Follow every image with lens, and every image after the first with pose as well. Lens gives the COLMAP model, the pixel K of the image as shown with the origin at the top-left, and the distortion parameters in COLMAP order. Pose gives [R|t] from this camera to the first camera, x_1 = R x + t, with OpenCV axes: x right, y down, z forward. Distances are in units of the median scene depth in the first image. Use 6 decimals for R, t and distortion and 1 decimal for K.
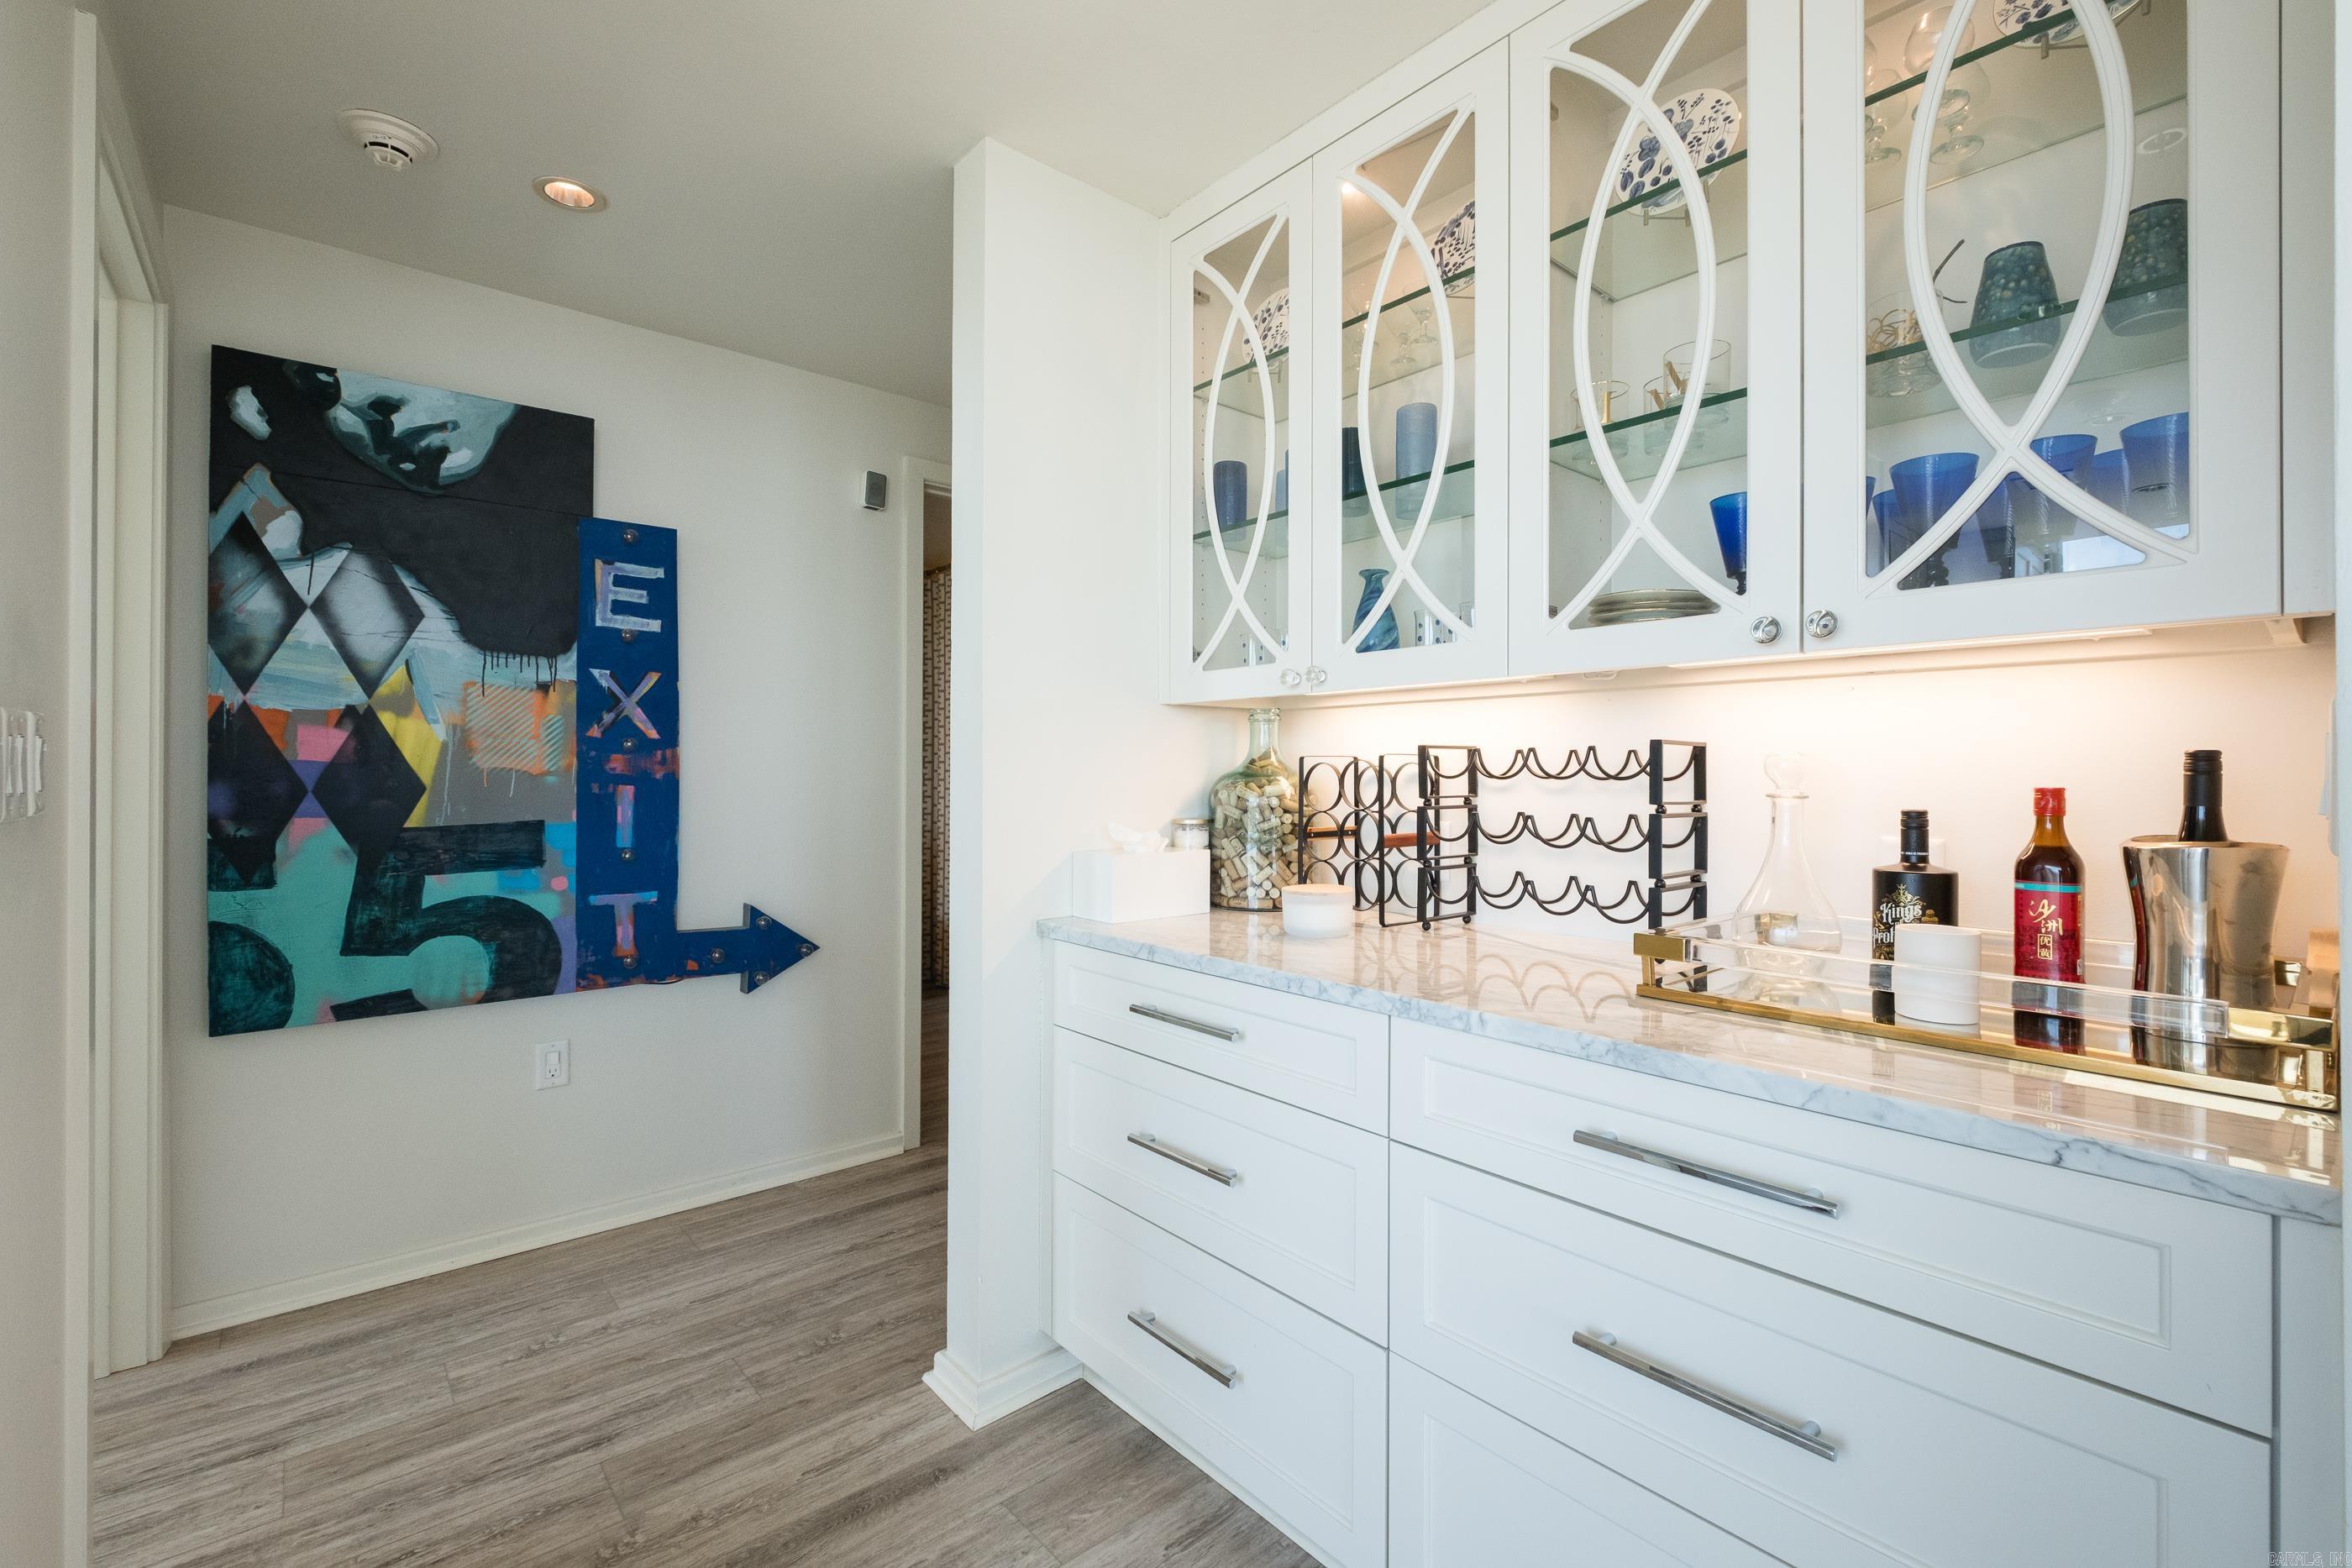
lens RADIAL K [[1018.3, 0, 1176.0], [0, 1018.3, 784.0], [0, 0, 1]] dist [-0.009524, 0.000423]
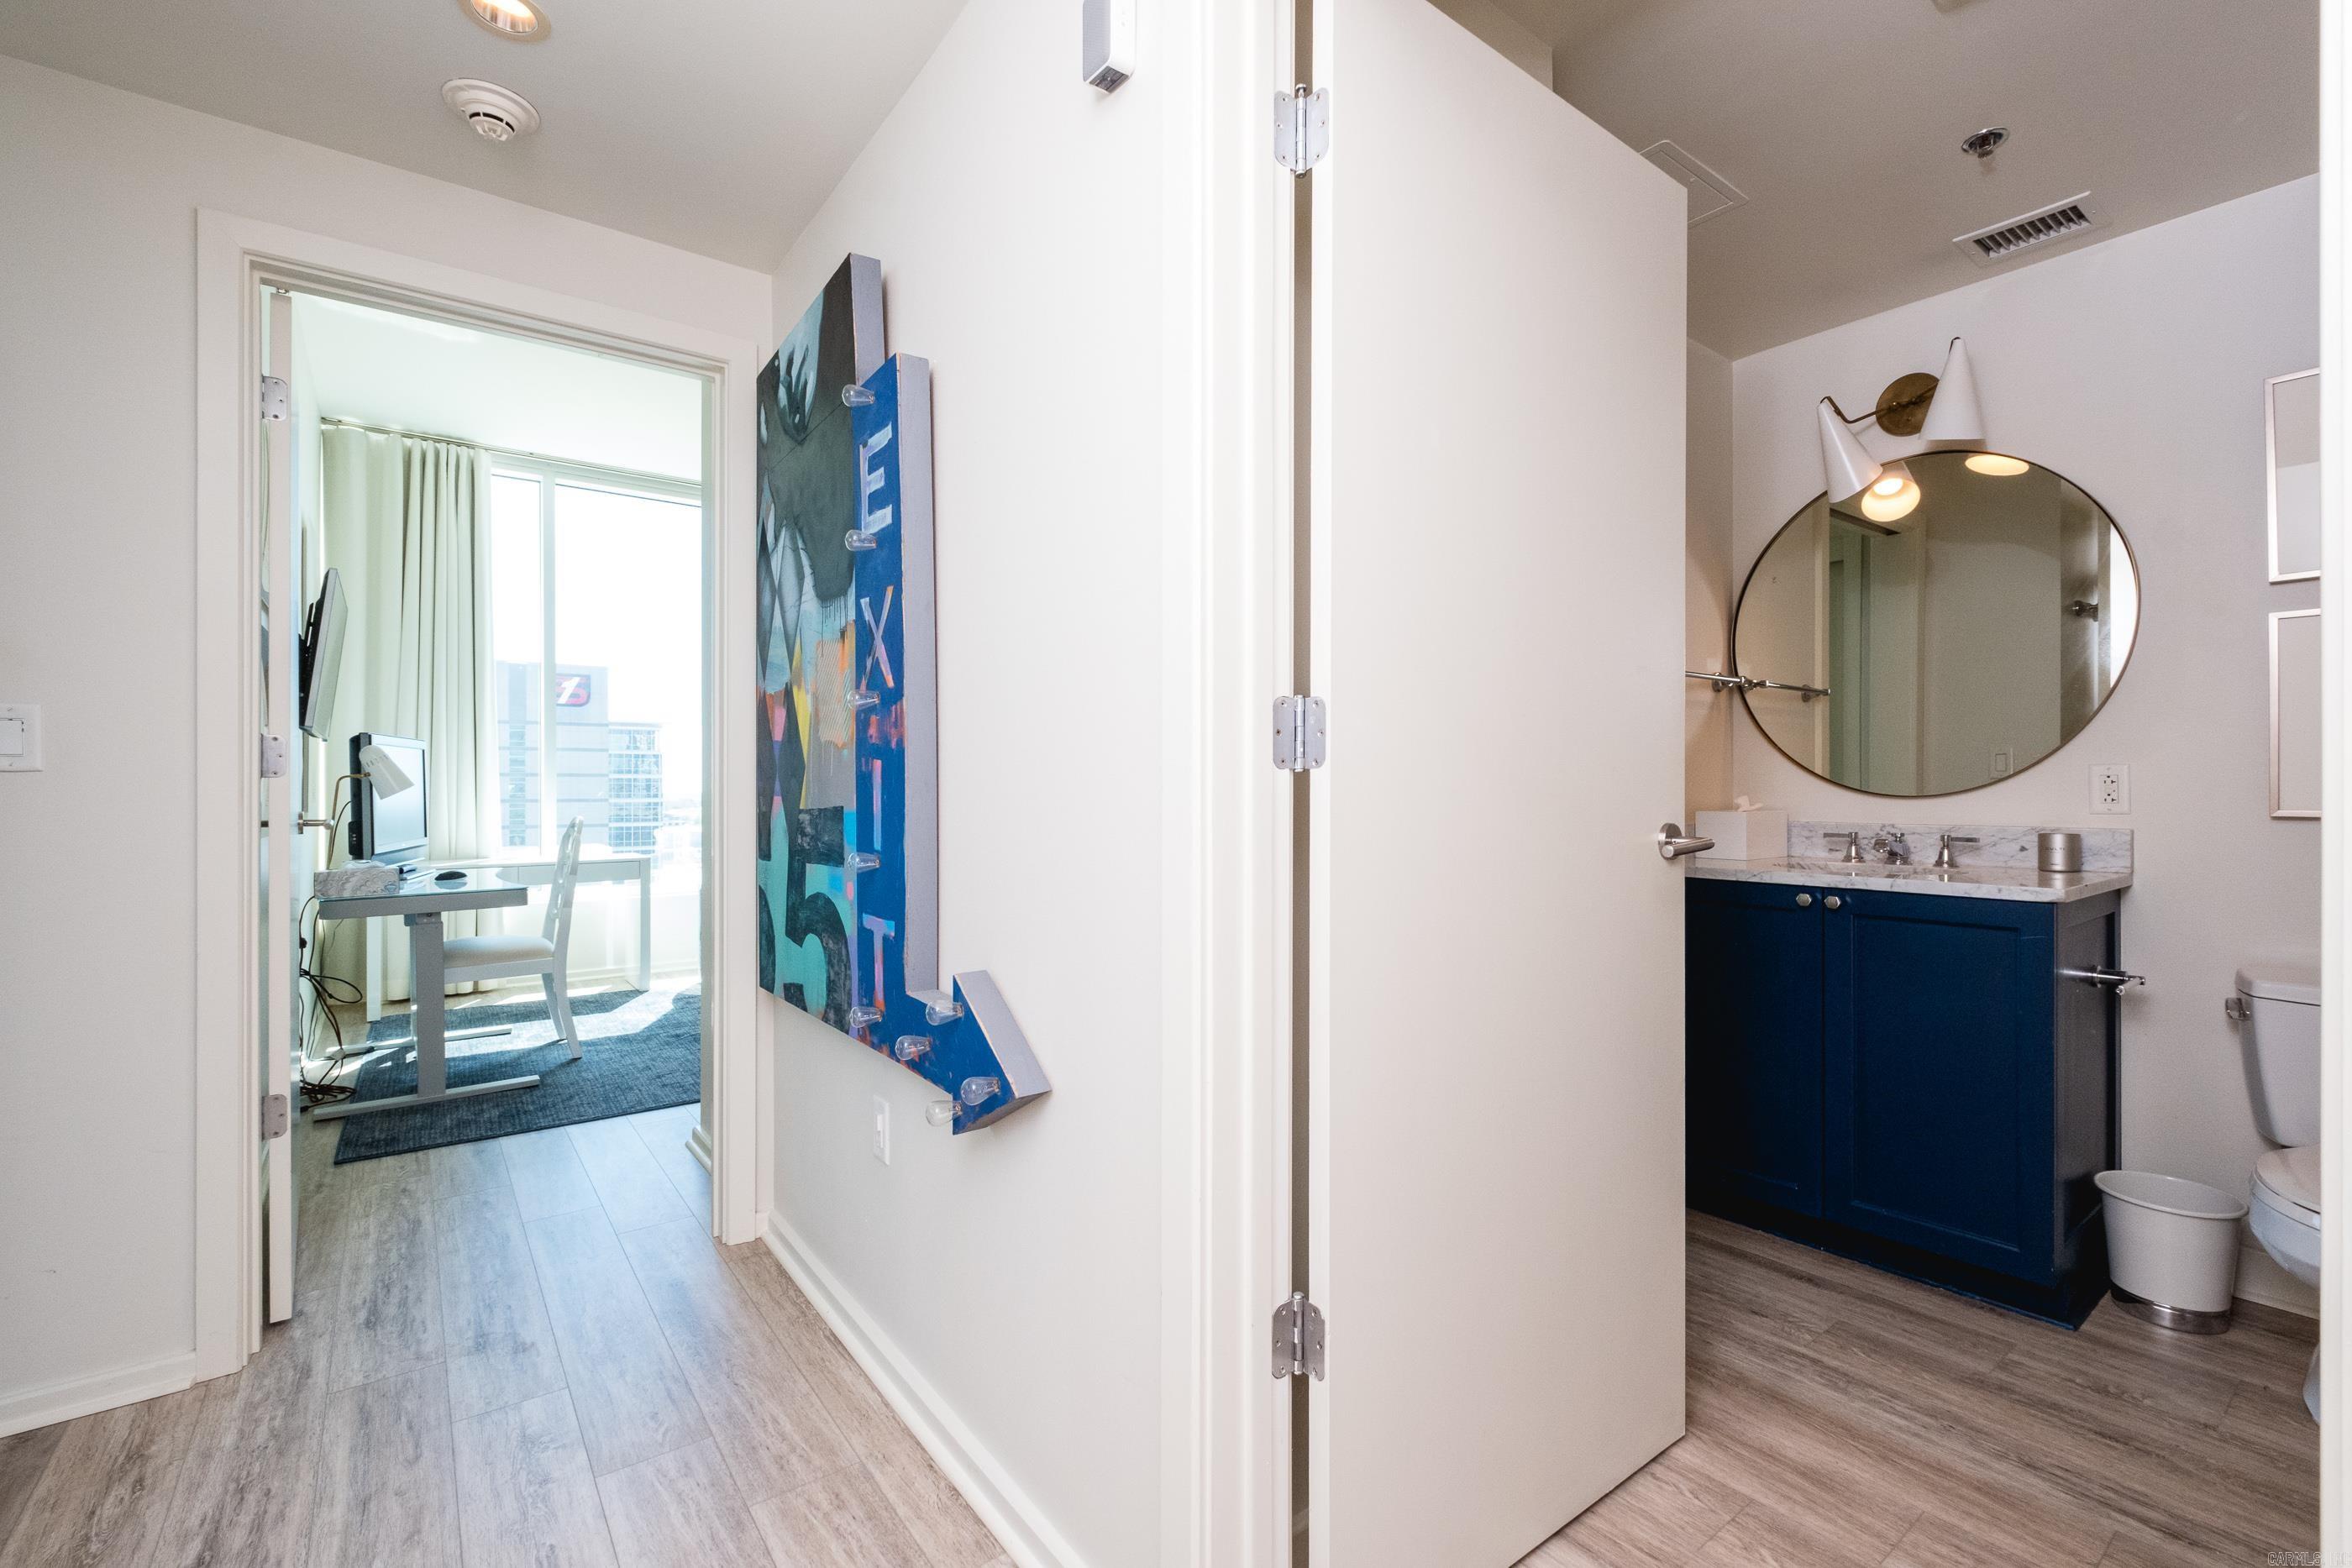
lens RADIAL K [[1018.3, 0, 1176.0], [0, 1018.3, 784.0], [0, 0, 1]] dist [-0.009524, 0.000423]
pose [[-0.068294, 0.000858, -0.997665, 0.144488], [0.007837, 0.999969, 0.000323, 0.025100], [0.997634, -0.007797, -0.068299, 1.482430]]
